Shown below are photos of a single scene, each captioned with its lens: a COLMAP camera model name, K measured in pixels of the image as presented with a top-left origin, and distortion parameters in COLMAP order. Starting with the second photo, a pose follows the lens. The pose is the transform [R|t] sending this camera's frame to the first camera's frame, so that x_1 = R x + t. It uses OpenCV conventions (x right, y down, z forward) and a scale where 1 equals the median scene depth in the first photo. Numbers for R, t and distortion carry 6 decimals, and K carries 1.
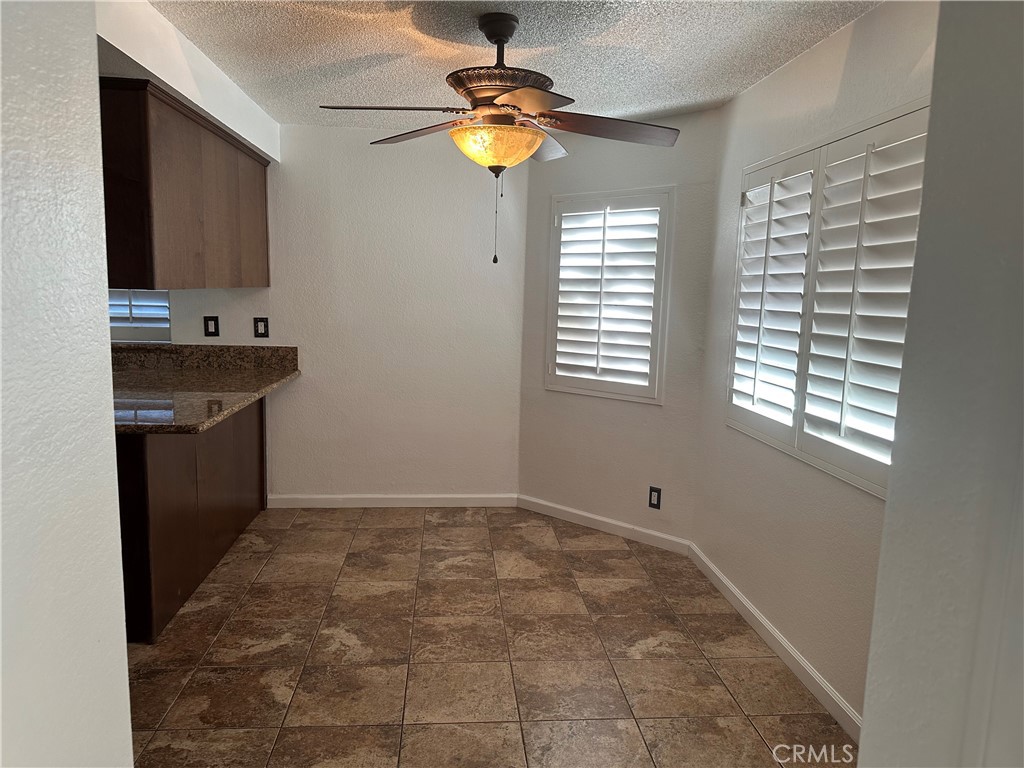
lens RADIAL K [[714.3, 0, 506.4], [0, 714.3, 393.7], [0, 0, 1]] dist [0.056040, -0.075491]
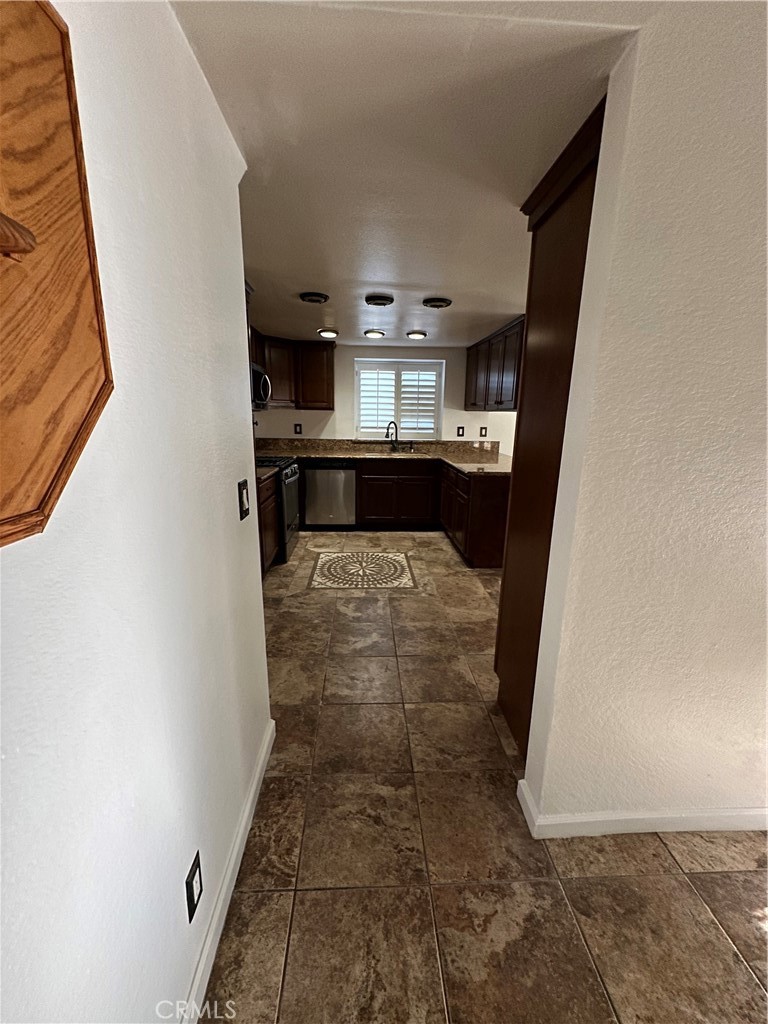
lens RADIAL K [[411.5, 0, 385.8], [0, 411.5, 509.8], [0, 0, 1]] dist [-0.001270, 0.000547]
pose [[0.999480, -0.002452, -0.032138, -0.782866], [0.005073, 0.996641, 0.081742, 0.042879], [0.031830, -0.081863, 0.996135, -0.260609]]
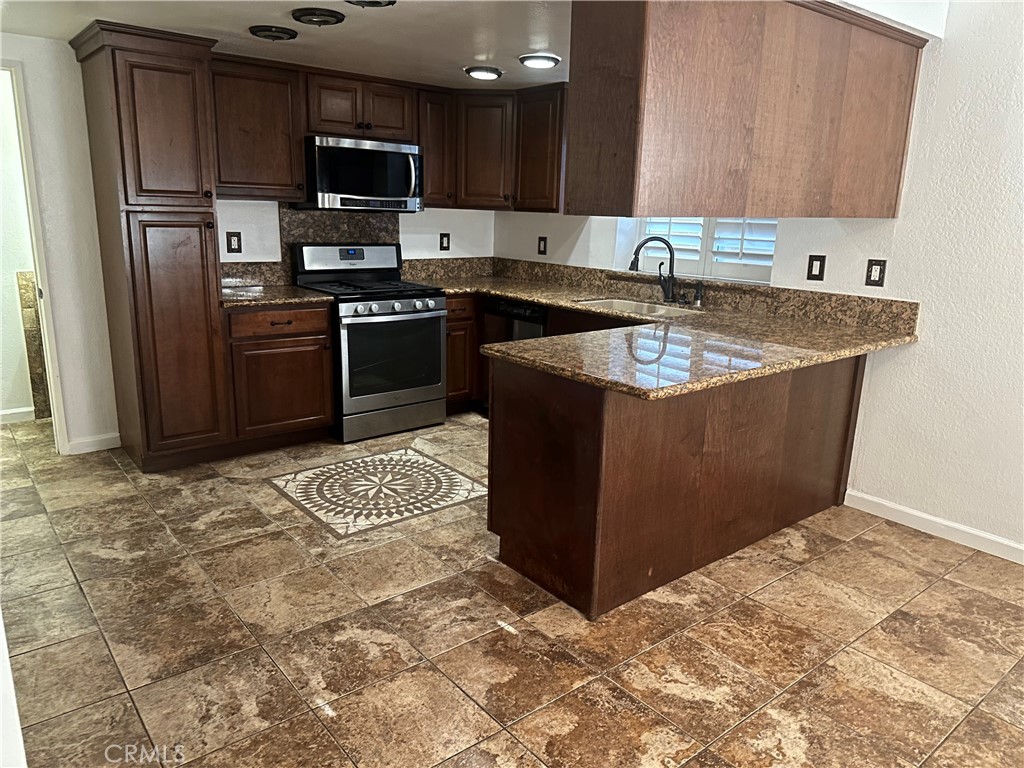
lens RADIAL K [[714.3, 0, 517.7], [0, 714.3, 391.0], [0, 0, 1]] dist [0.056040, -0.075491]
pose [[0.569274, 0.193218, -0.799121, 0.097248], [-0.130239, 0.980912, 0.144394, -0.041469], [0.811767, 0.021877, 0.583572, 0.346206]]
